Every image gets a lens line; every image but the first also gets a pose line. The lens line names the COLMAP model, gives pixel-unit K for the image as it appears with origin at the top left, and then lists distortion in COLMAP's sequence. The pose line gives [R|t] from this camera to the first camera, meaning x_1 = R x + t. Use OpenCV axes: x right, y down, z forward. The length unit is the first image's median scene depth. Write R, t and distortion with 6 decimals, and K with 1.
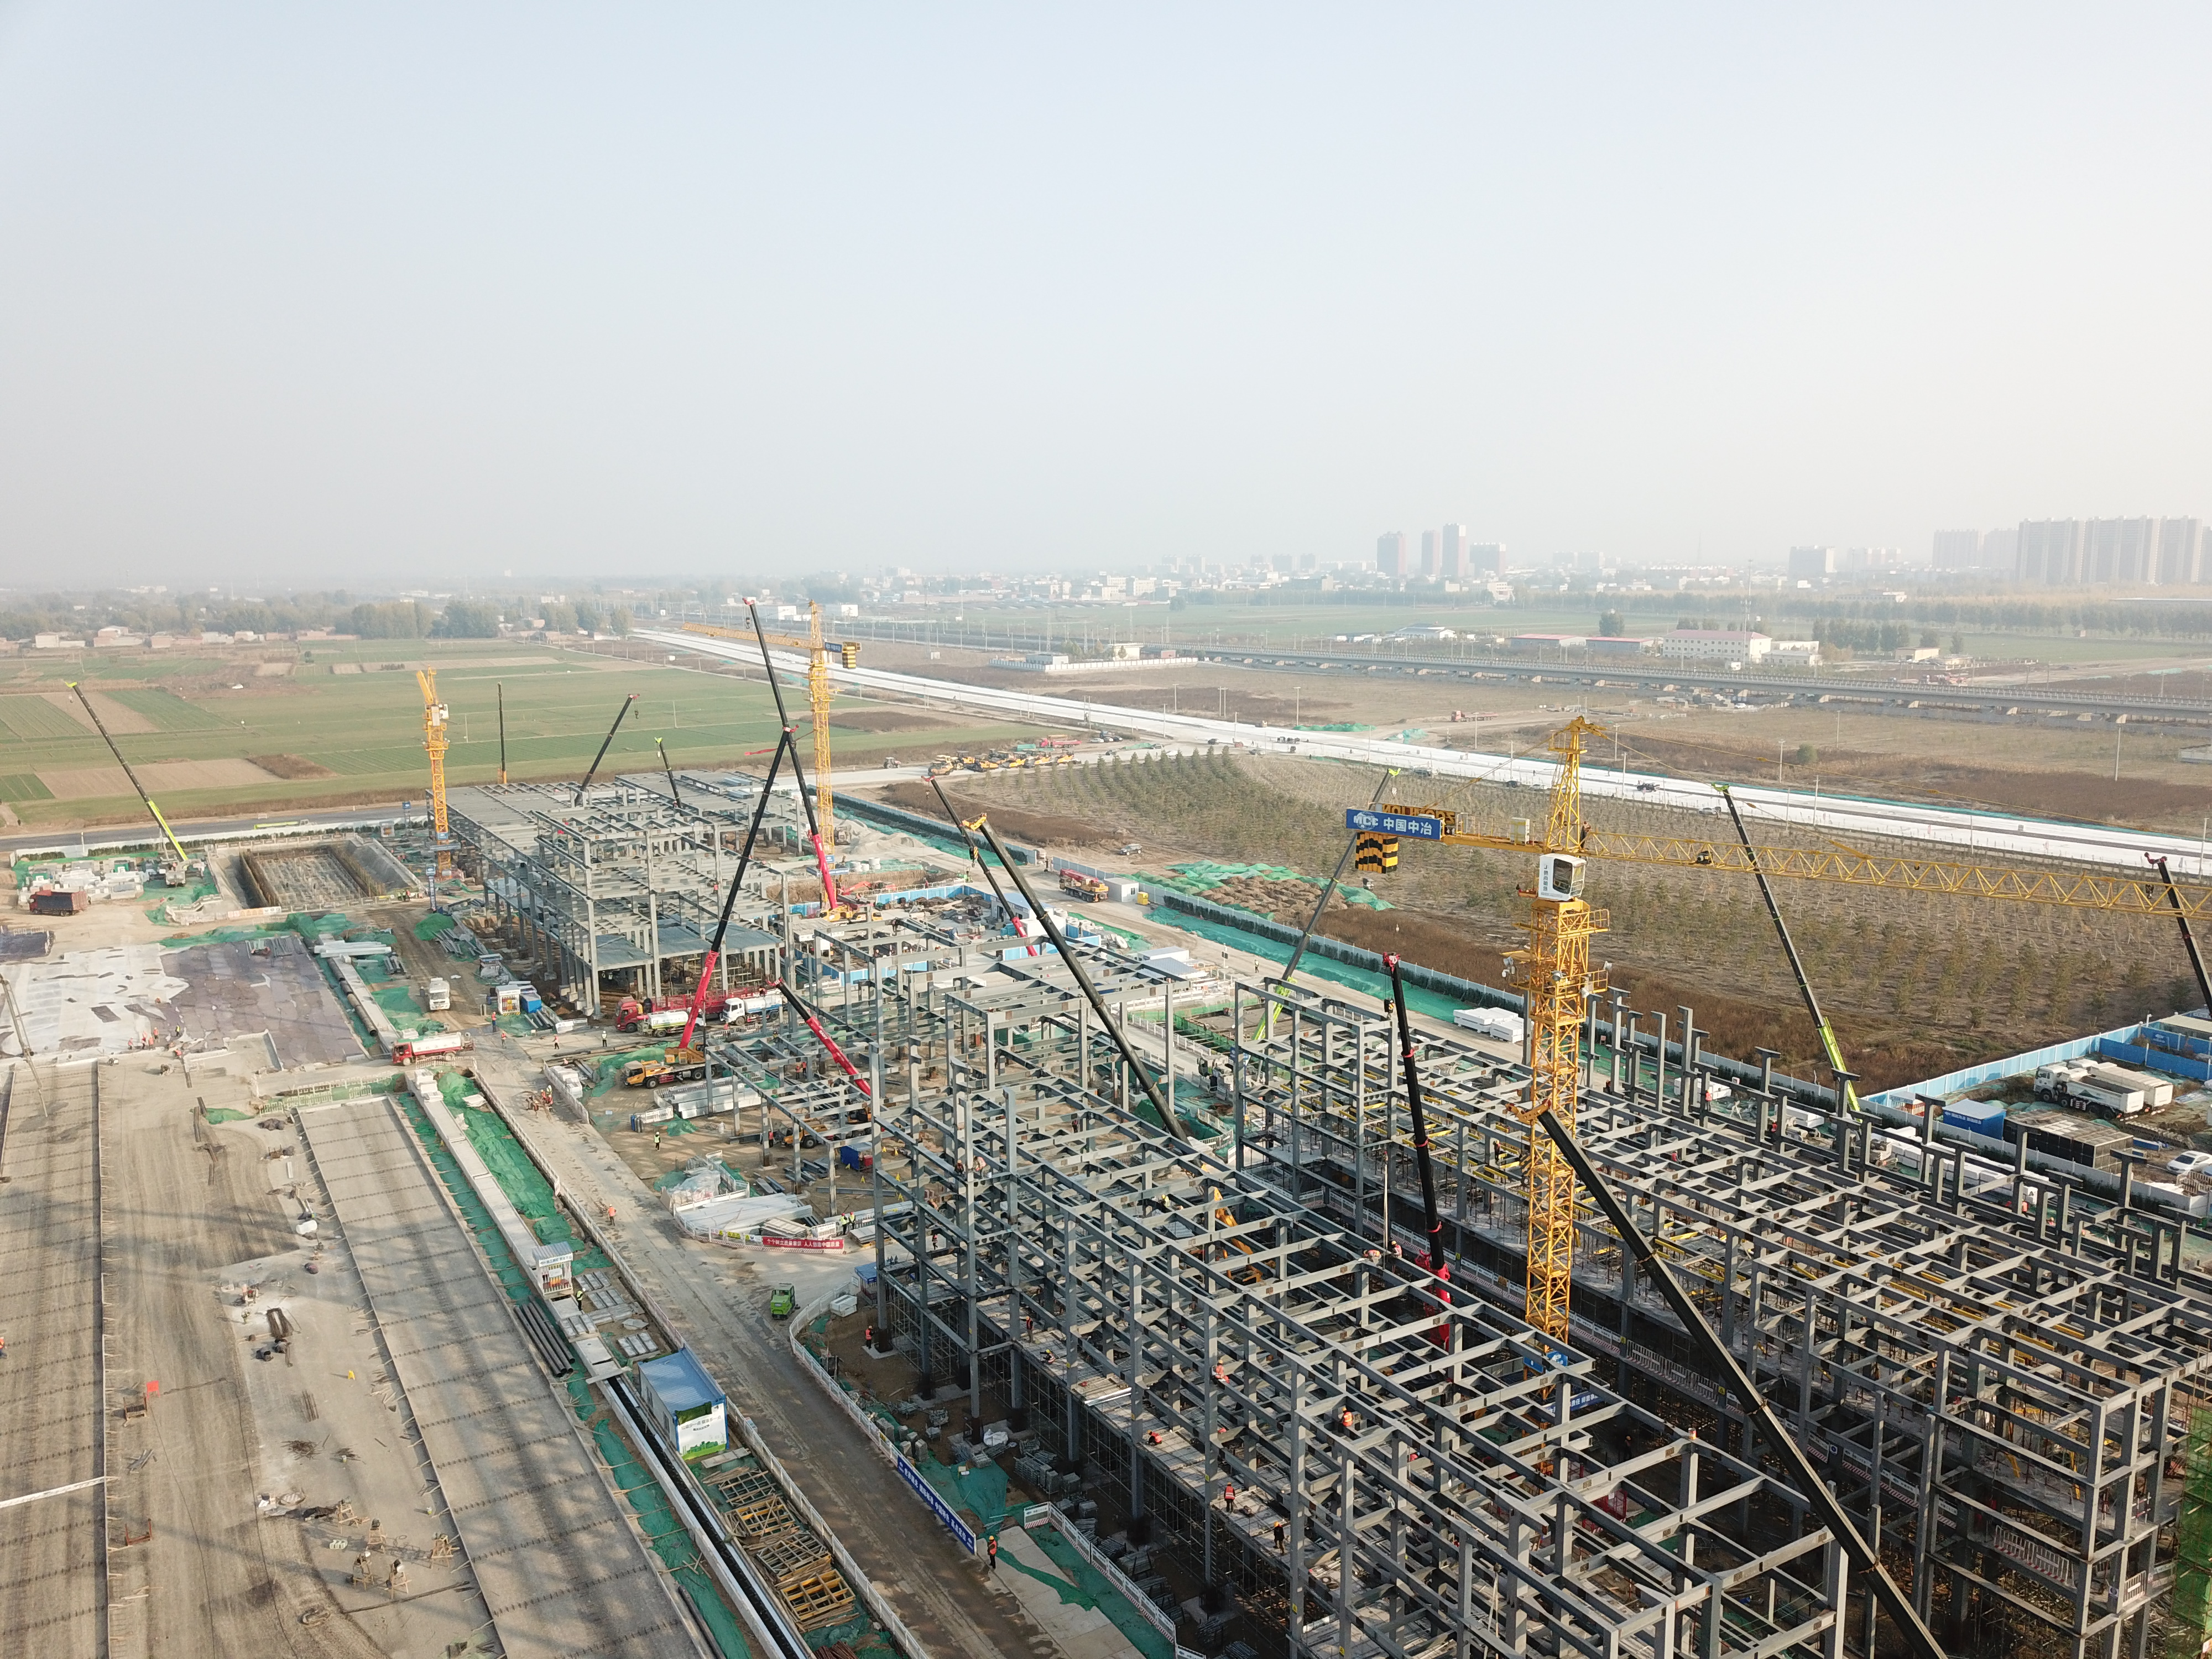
lens RADIAL K [[1689.5, 0, 1114.4], [0, 1689.5, 875.7], [0, 0, 1]] dist [0.002229, 0.005869]
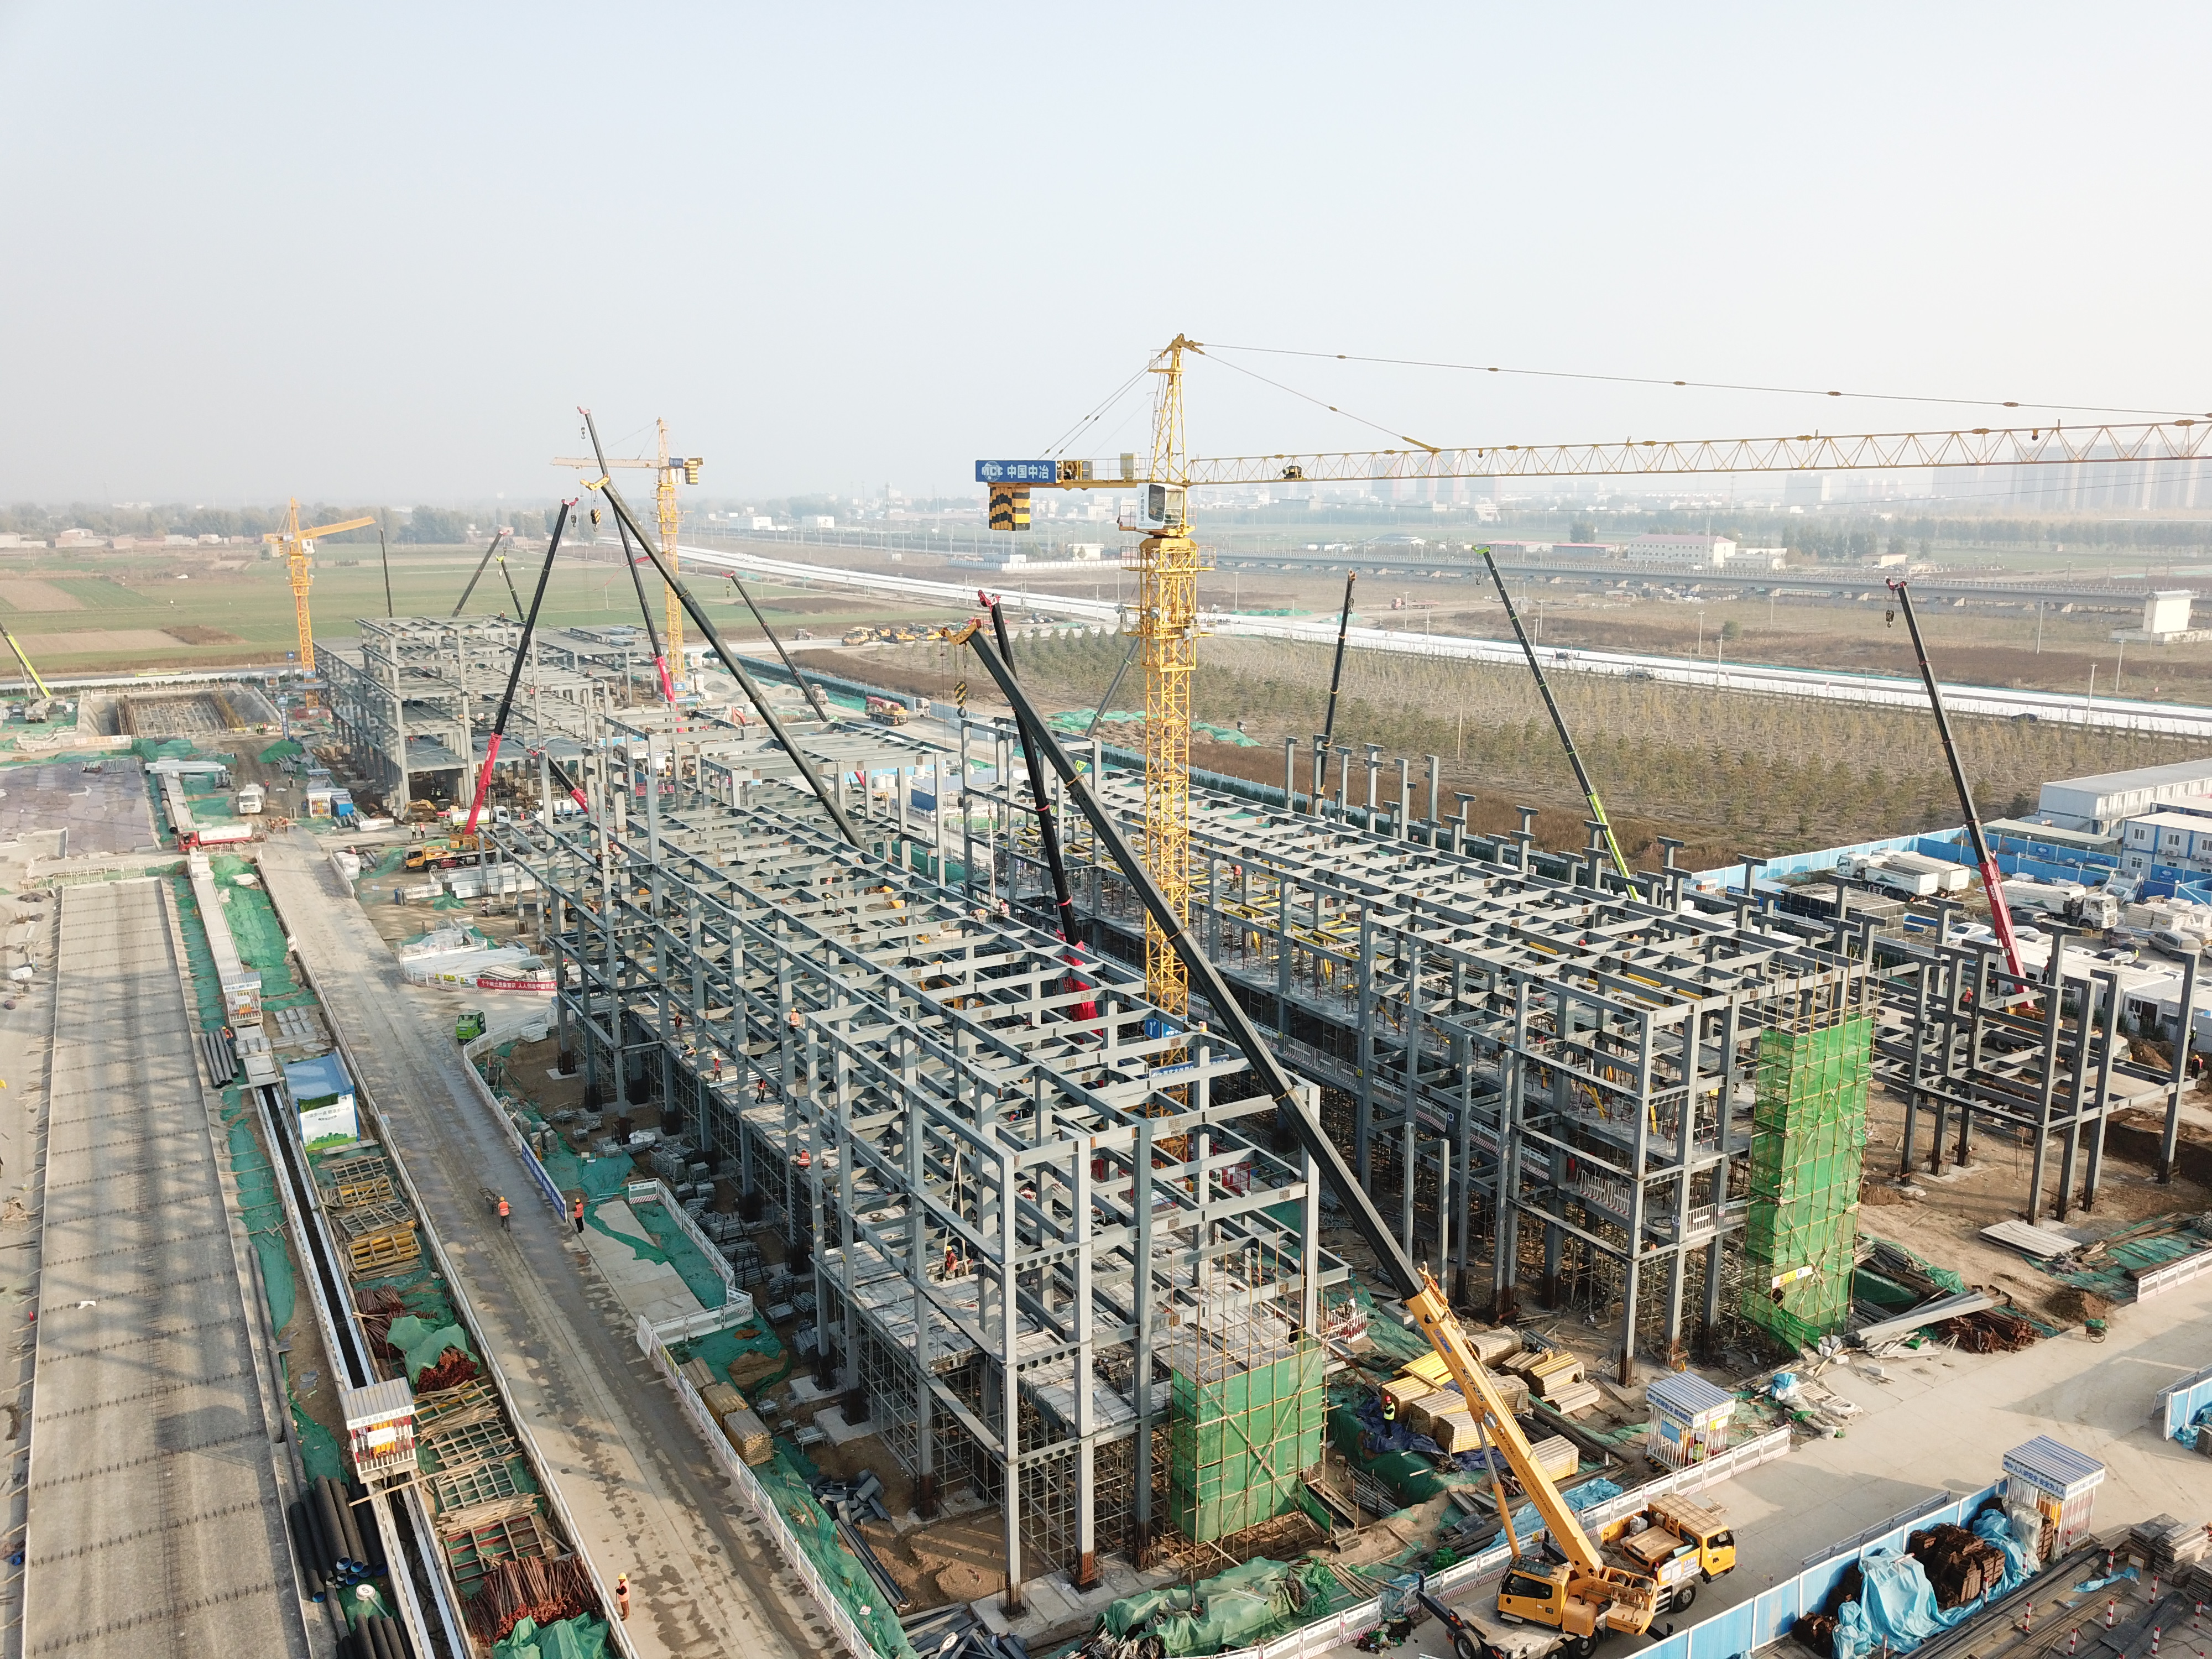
lens RADIAL K [[1689.5, 0, 1114.4], [0, 1689.5, 875.7], [0, 0, 1]] dist [0.002229, 0.005869]
pose [[0.999960, 0.008898, 0.001255, 0.113397], [-0.008941, 0.999176, 0.039597, 0.081207], [-0.000901, -0.039607, 0.999215, 0.021343]]
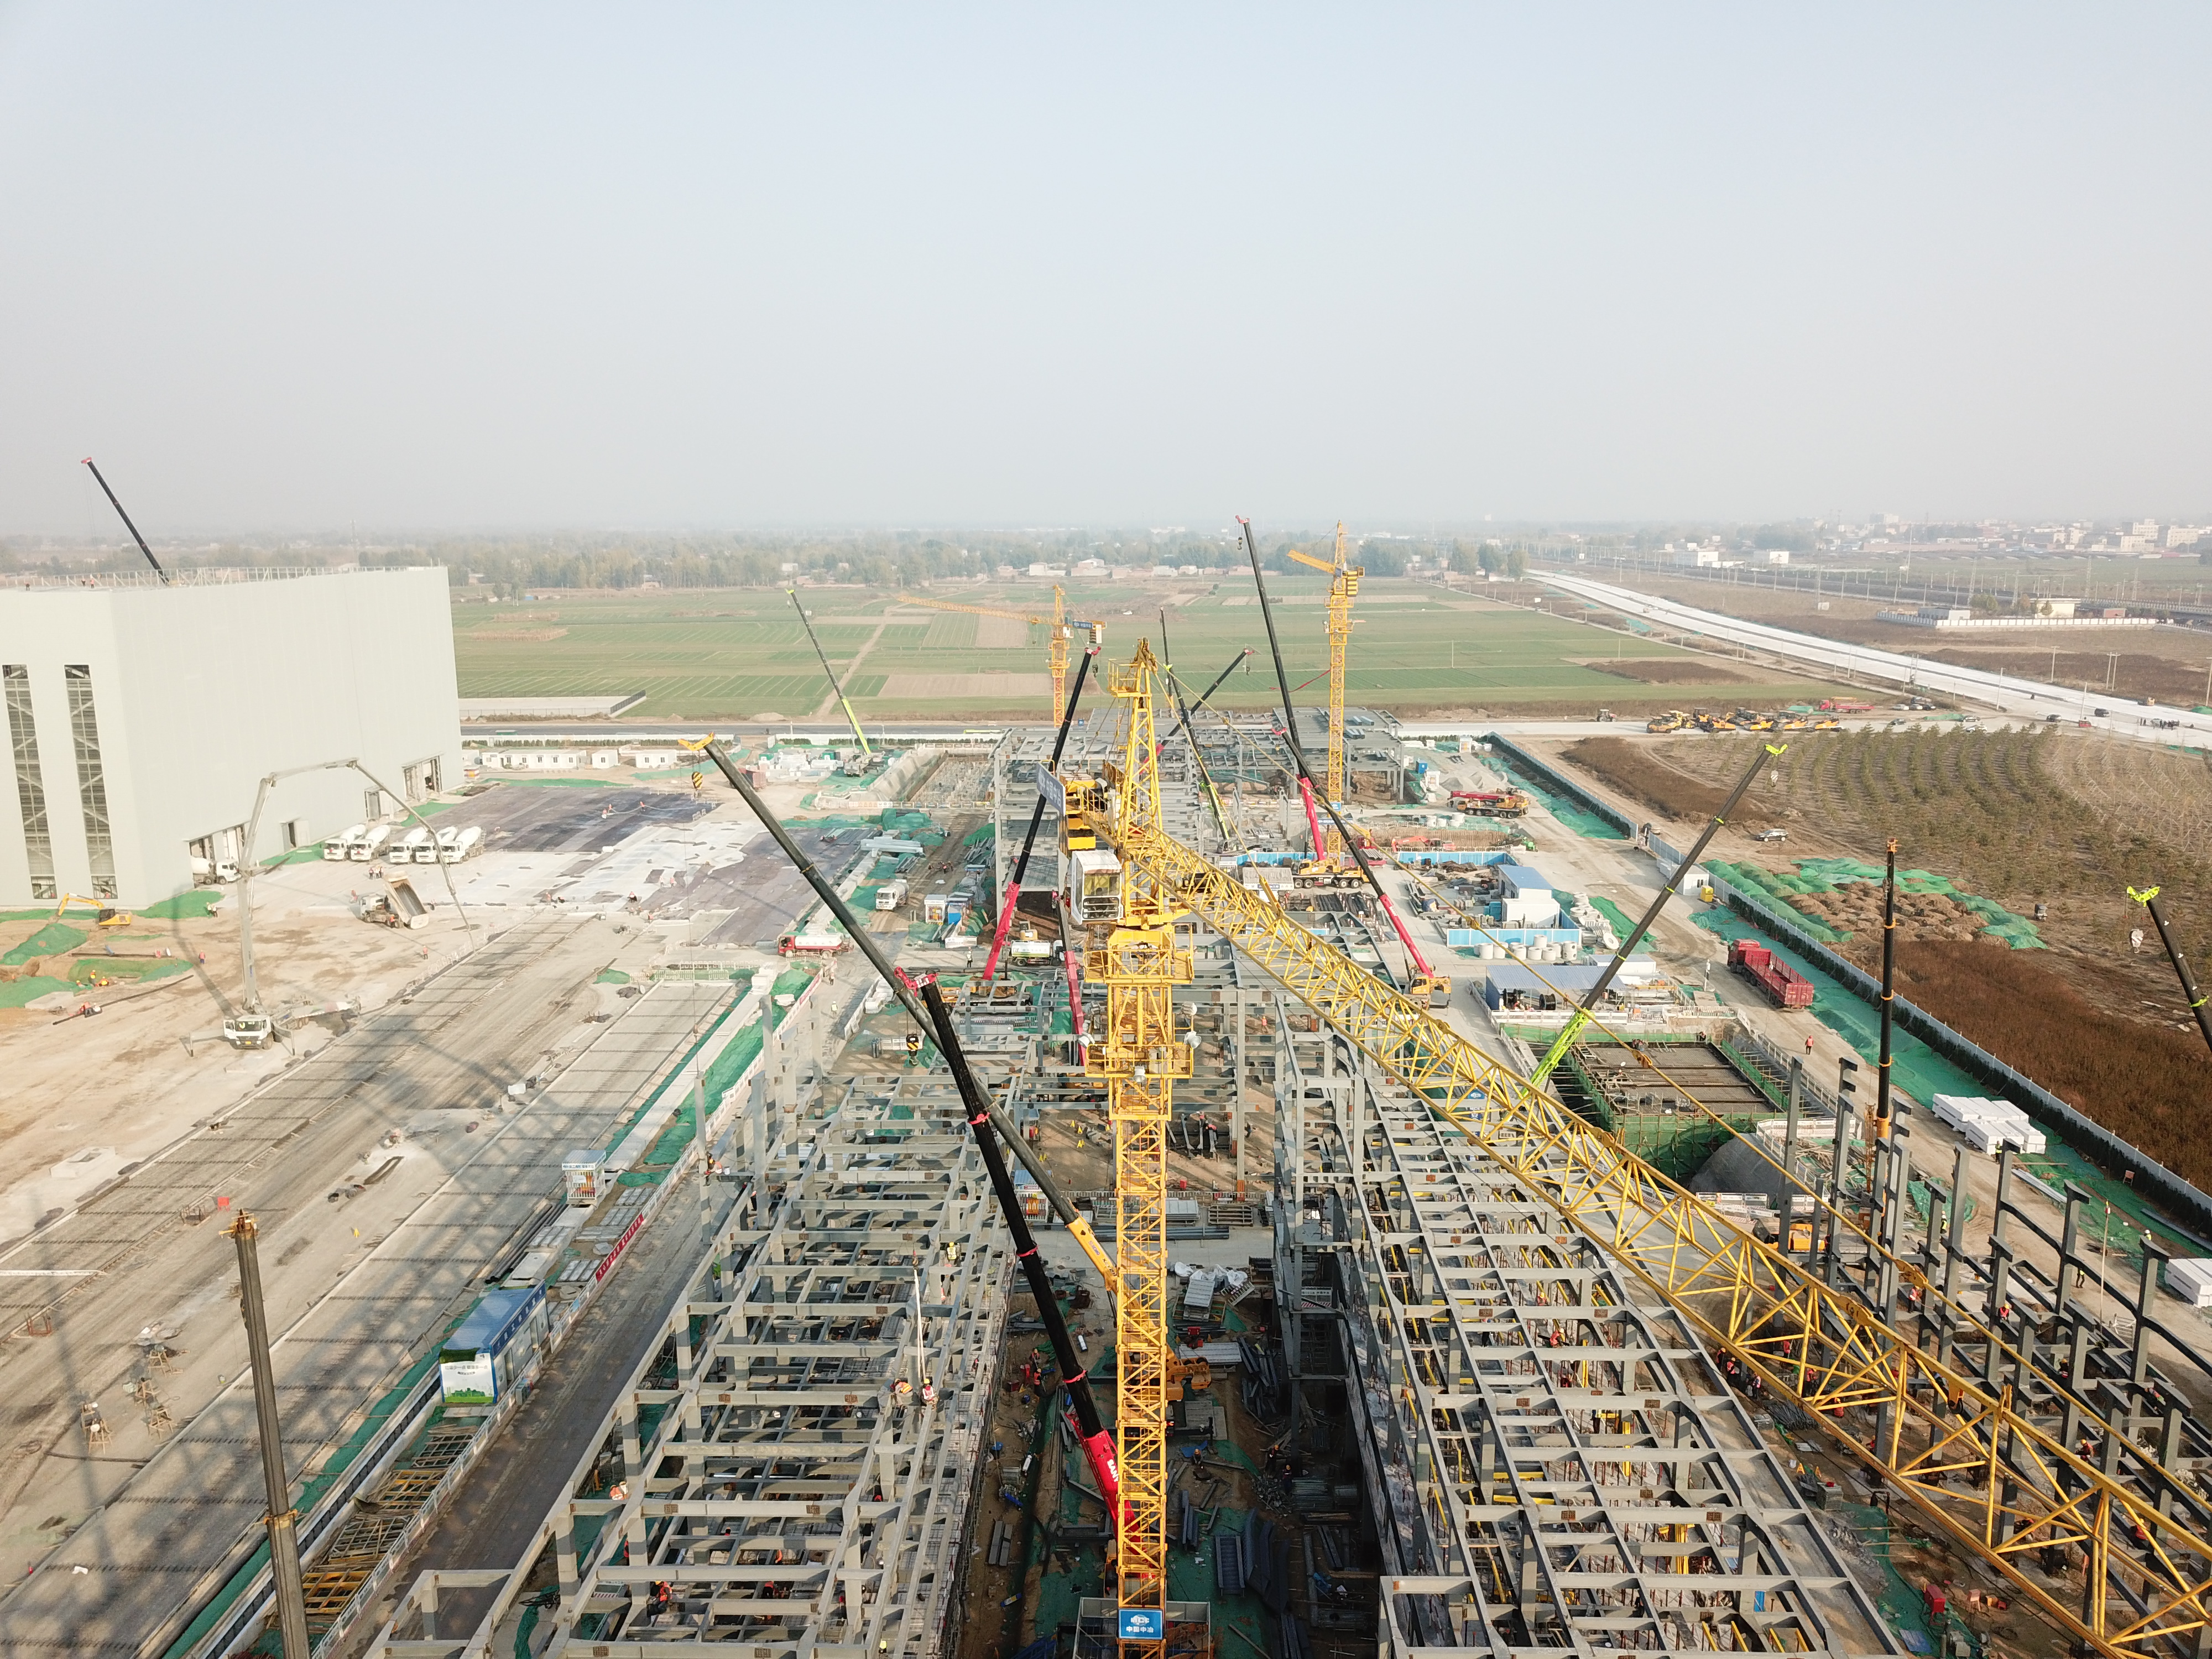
lens RADIAL K [[1689.5, 0, 1114.4], [0, 1689.5, 875.7], [0, 0, 1]] dist [0.002229, 0.005869]
pose [[0.848630, 0.115808, -0.516154, 0.279384], [-0.100022, 0.993269, 0.058406, -0.018195], [0.519444, 0.002061, 0.854502, 0.218179]]
